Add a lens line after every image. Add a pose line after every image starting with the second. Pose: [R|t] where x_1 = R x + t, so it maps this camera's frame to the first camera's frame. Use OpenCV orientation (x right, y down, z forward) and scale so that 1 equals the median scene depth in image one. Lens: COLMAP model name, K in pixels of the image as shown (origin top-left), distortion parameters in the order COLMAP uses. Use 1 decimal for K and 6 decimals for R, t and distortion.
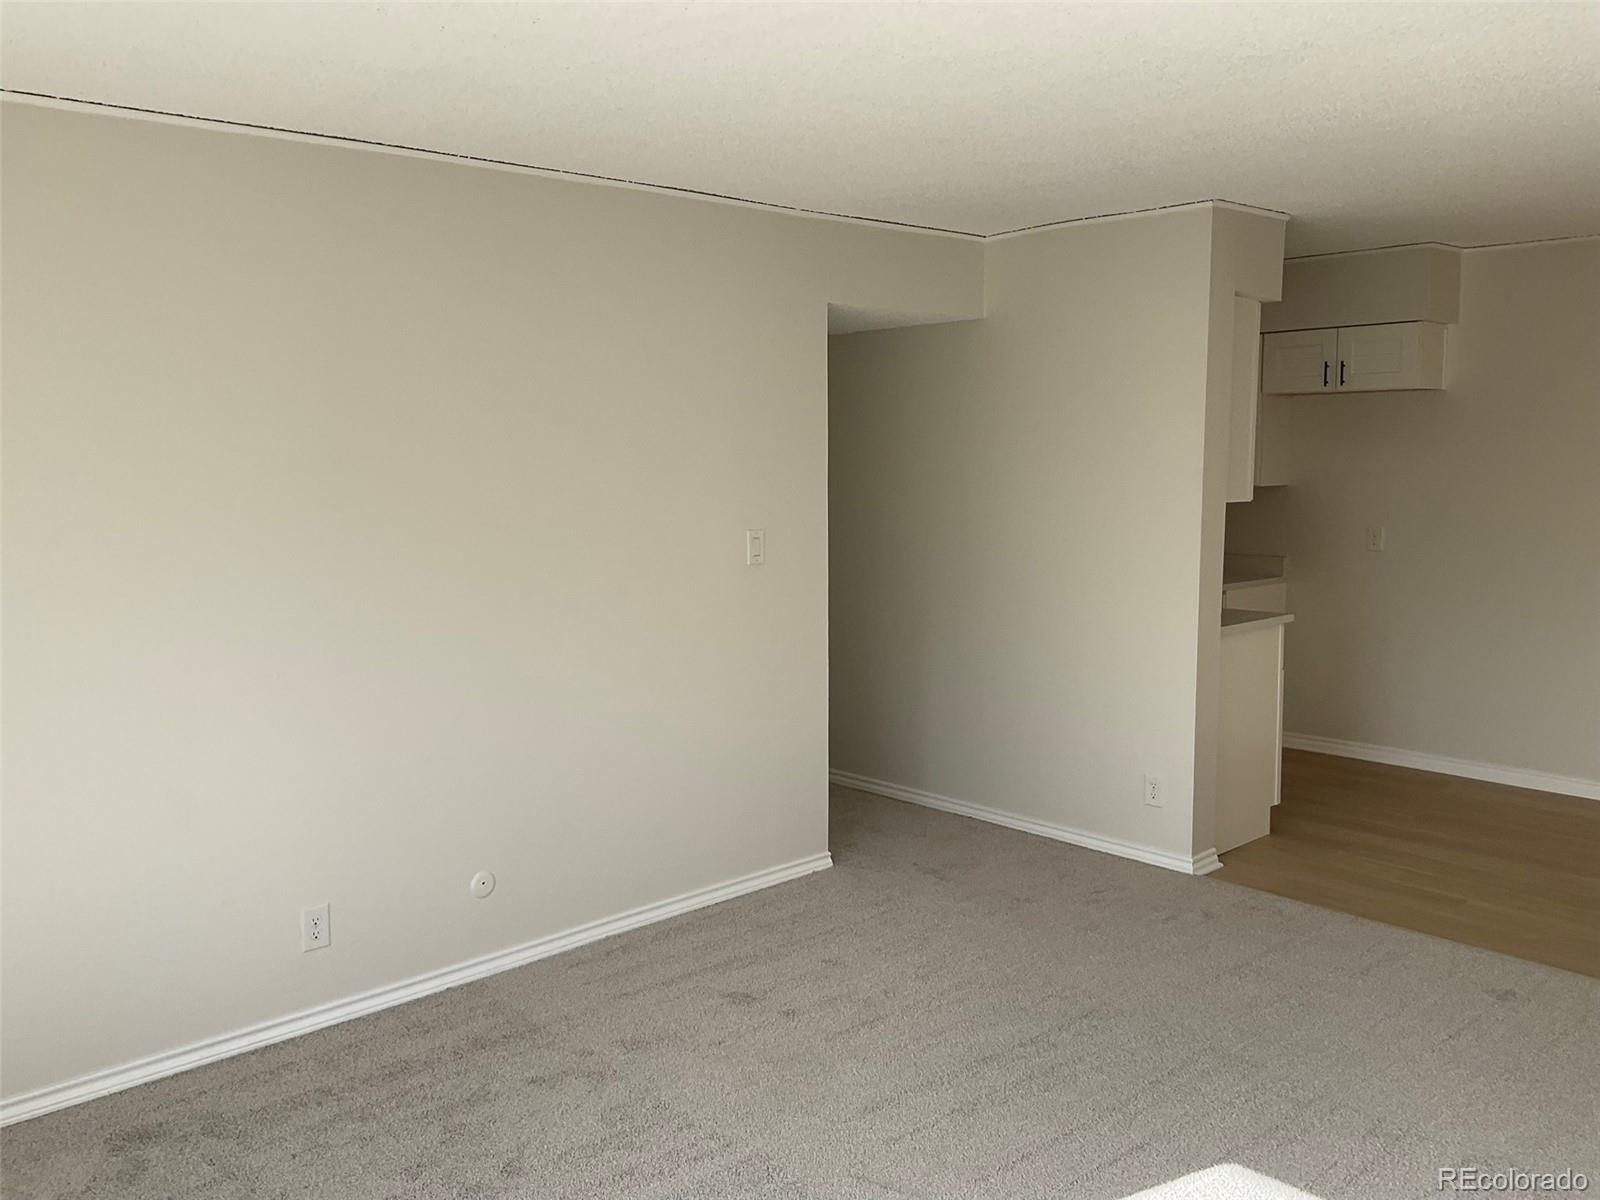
lens RADIAL K [[1332.6, 0, 801.7], [0, 1332.6, 598.0], [0, 0, 1]] dist [0.085310, -0.131115]
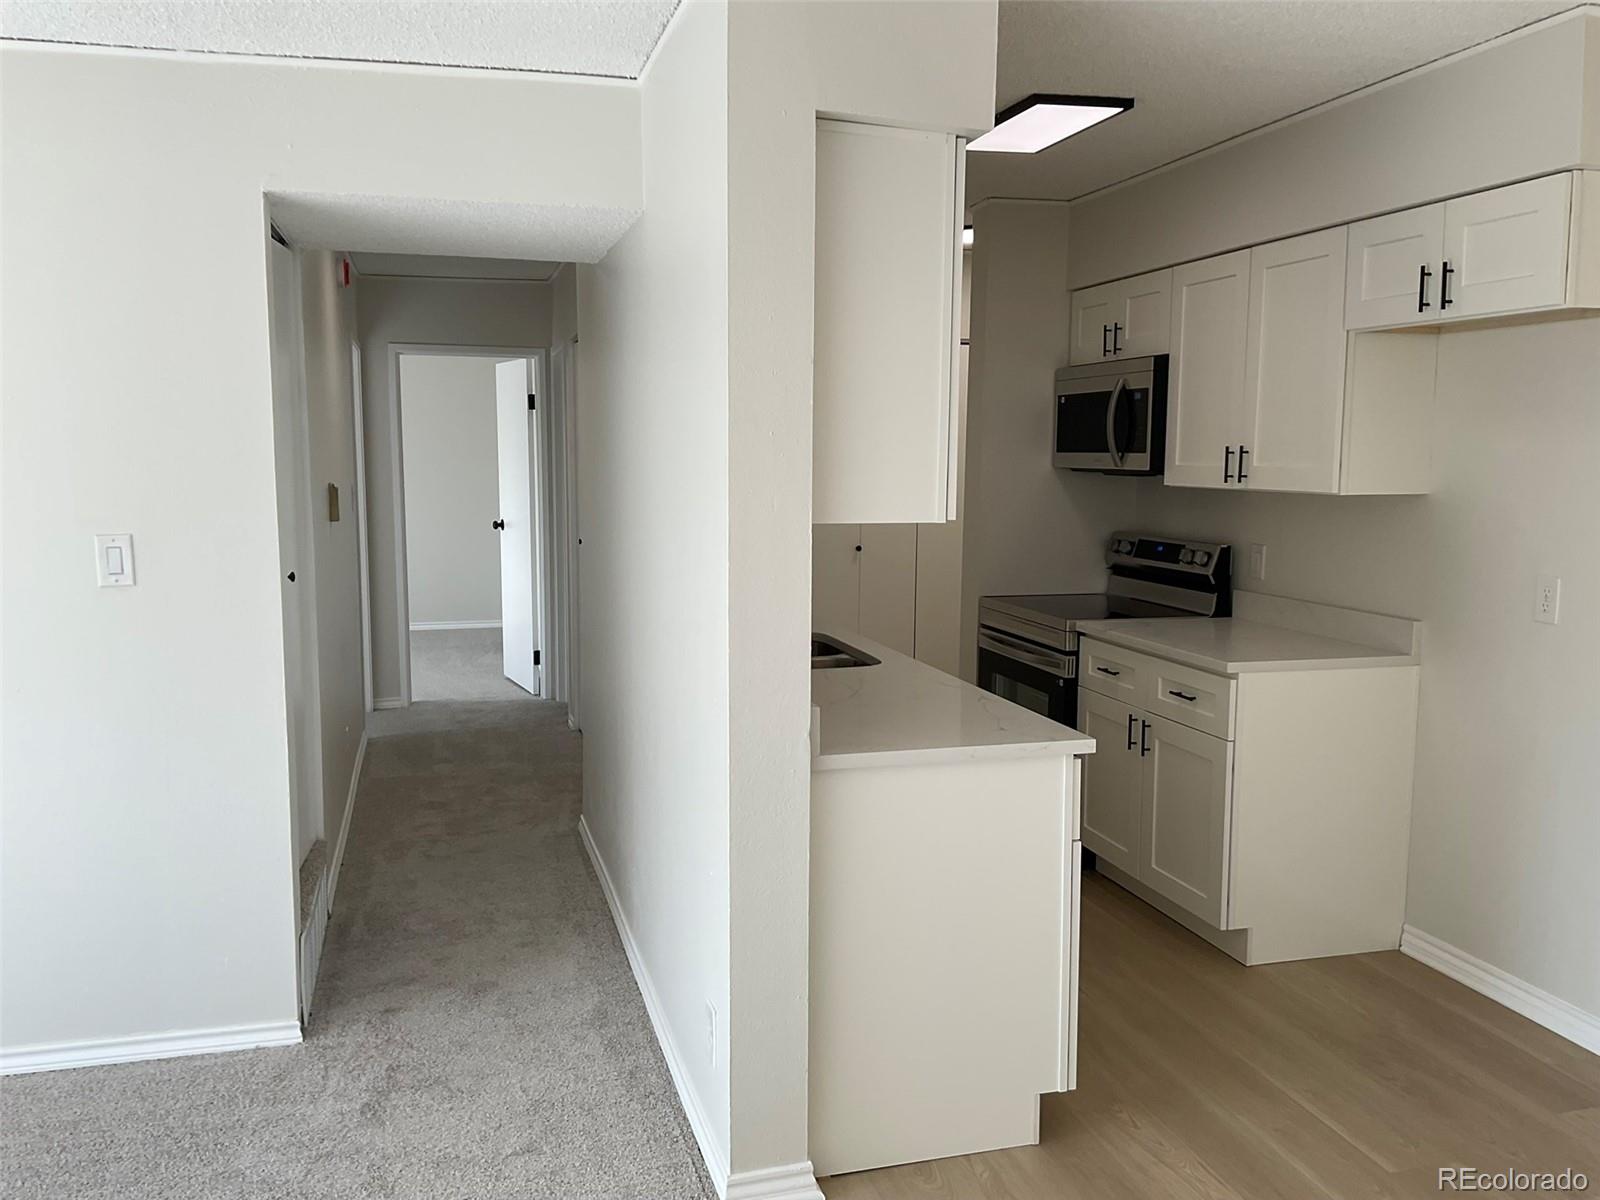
lens RADIAL K [[1332.6, 0, 808.7], [0, 1332.6, 613.0], [0, 0, 1]] dist [0.085310, -0.131115]
pose [[0.888712, 0.078878, -0.451630, 0.539195], [-0.064447, 0.996801, 0.047275, -0.061018], [0.453914, -0.012908, 0.890952, 0.522687]]
